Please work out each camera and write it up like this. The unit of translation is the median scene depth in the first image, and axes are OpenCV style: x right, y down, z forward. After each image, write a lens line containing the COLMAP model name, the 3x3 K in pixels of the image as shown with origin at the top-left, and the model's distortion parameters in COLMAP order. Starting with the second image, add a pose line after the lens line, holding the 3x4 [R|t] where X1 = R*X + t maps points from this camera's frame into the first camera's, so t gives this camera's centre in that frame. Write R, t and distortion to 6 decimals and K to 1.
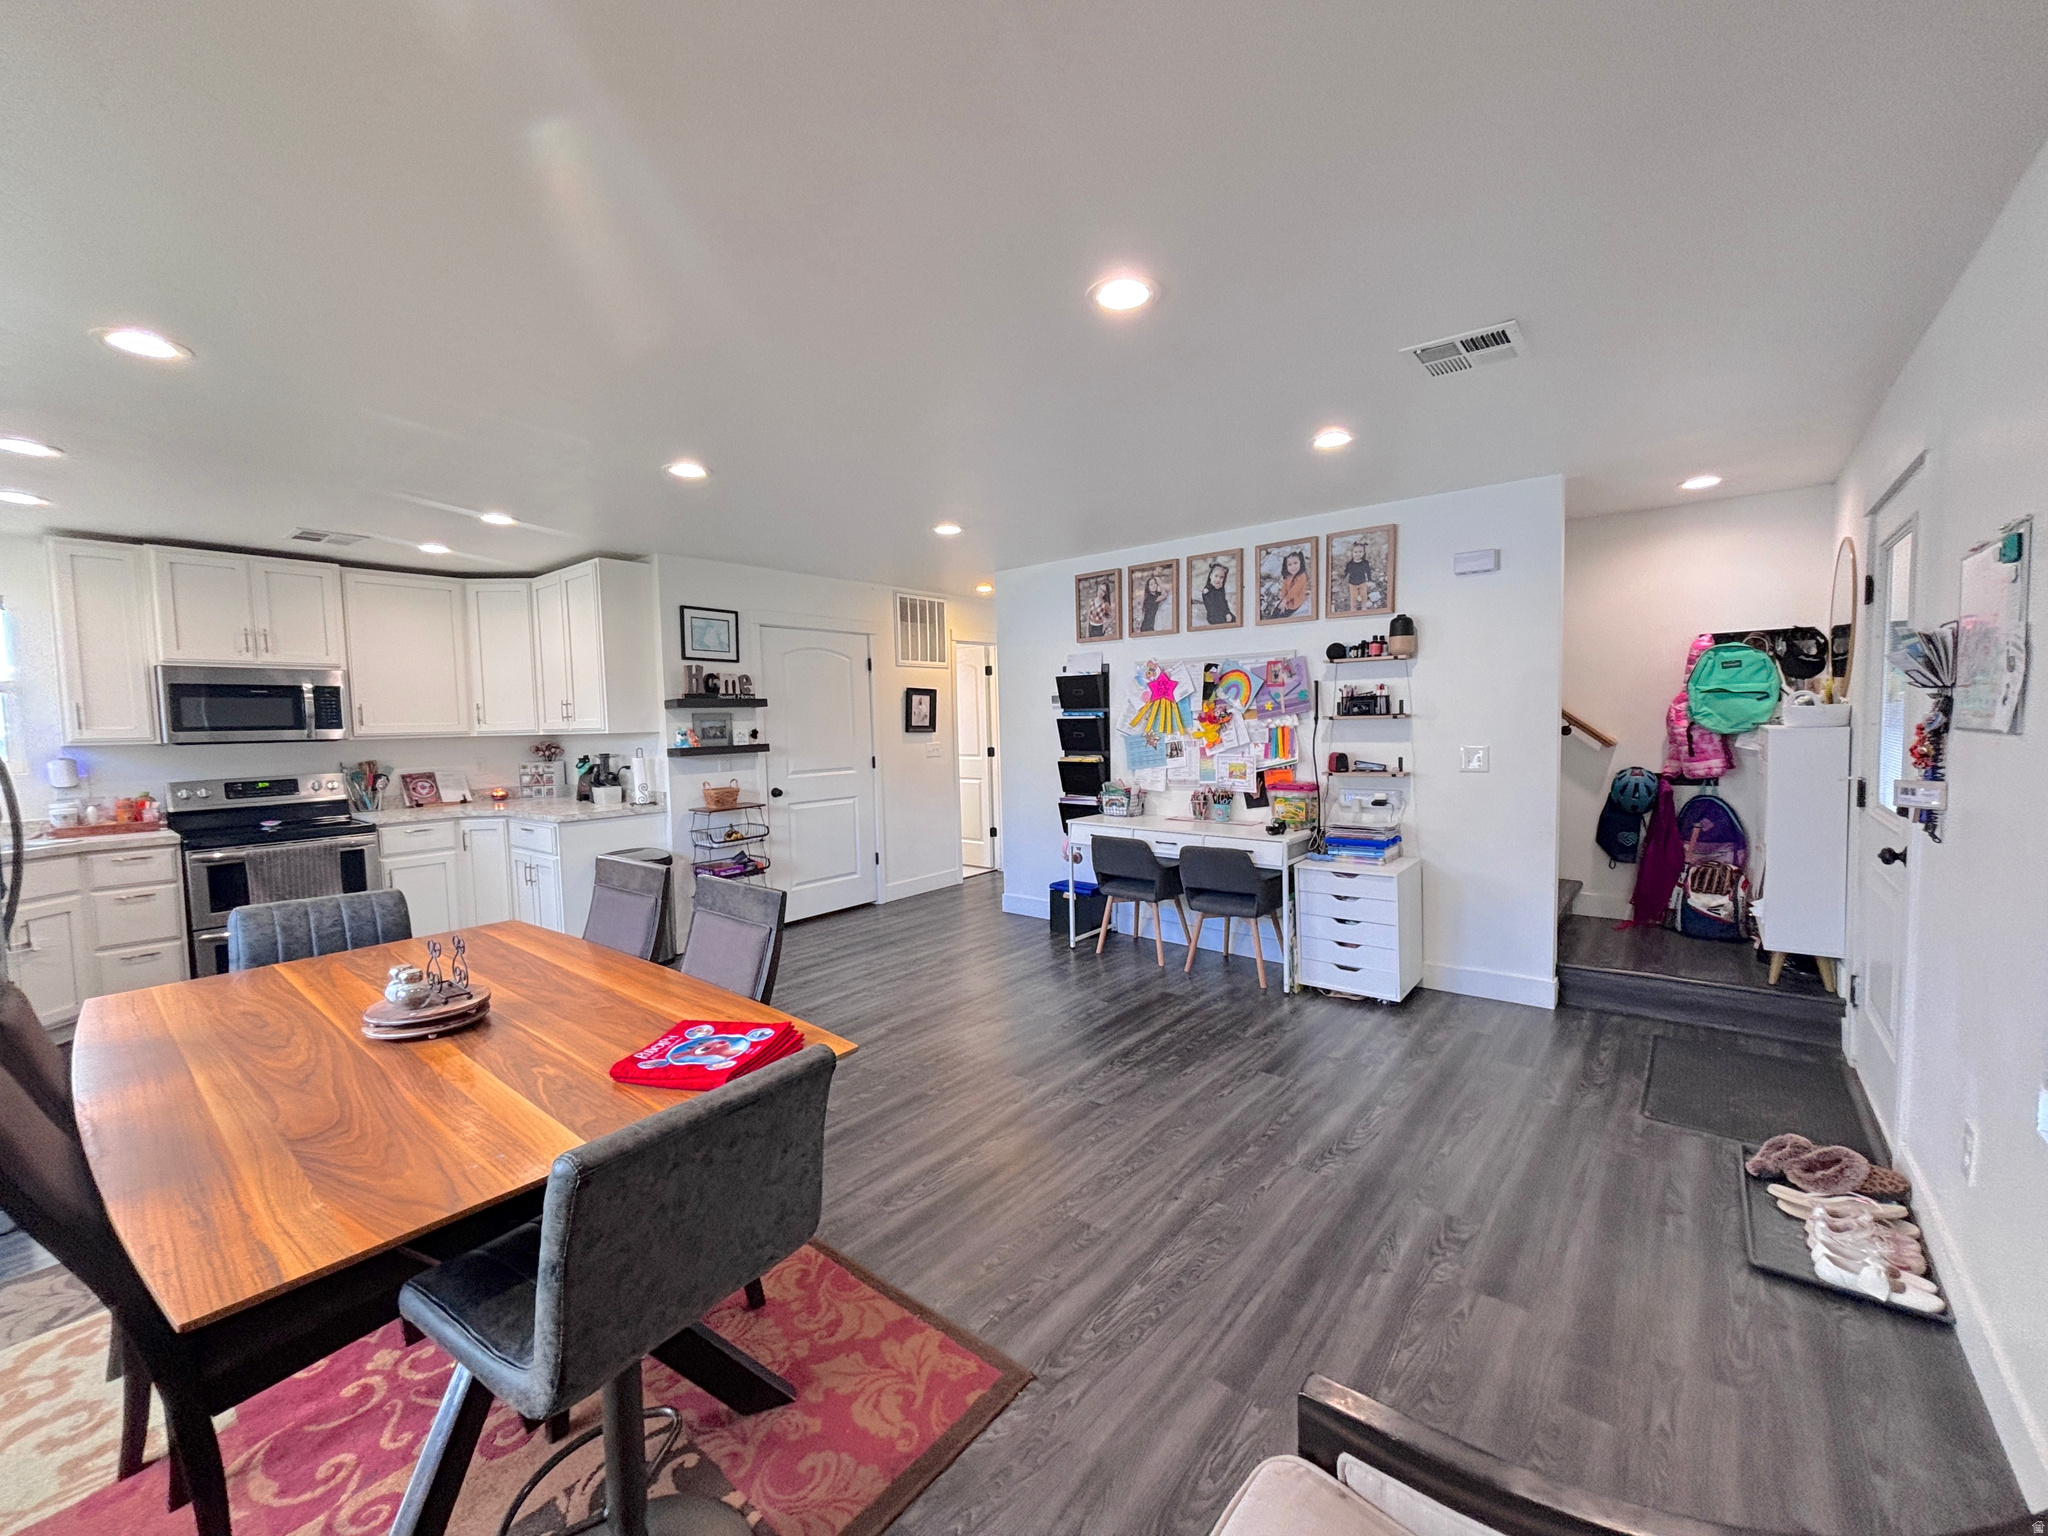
lens RADIAL K [[825.6, 0, 1030.4], [0, 825.6, 766.9], [0, 0, 1]] dist [0.009265, 0.000033]
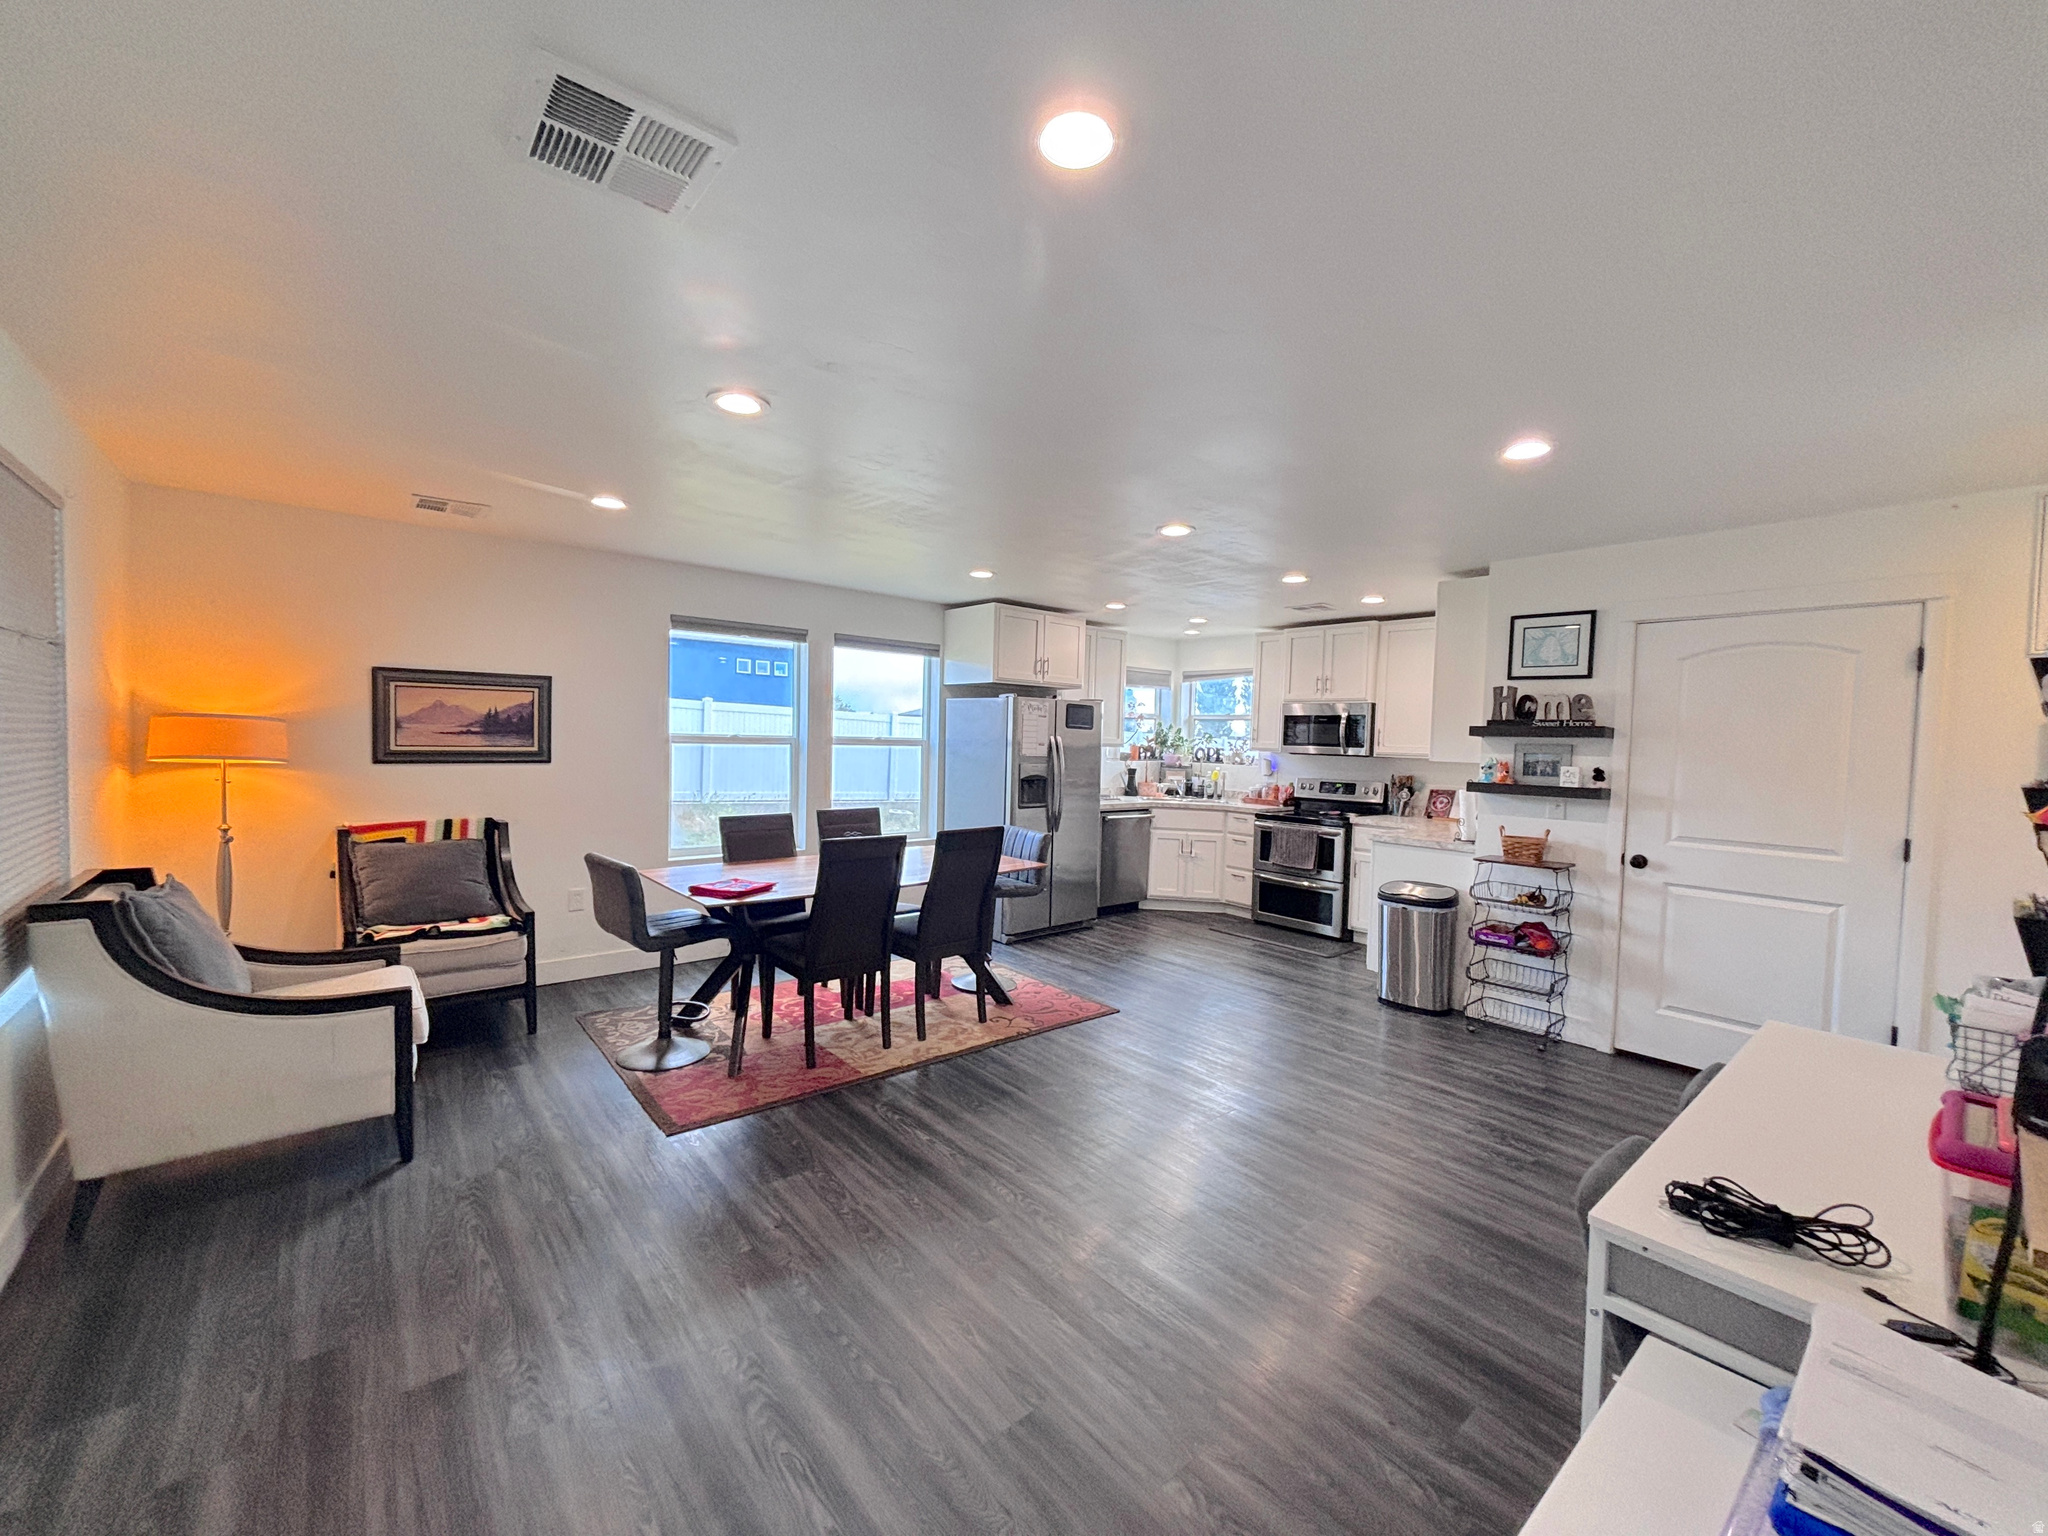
lens RADIAL K [[825.6, 0, 1030.4], [0, 825.6, 766.9], [0, 0, 1]] dist [0.009265, 0.000033]
pose [[-0.183910, 0.054691, -0.981420, 0.501549], [-0.077281, 0.994556, 0.069905, -0.061341], [0.979900, 0.088702, -0.178683, 0.665547]]
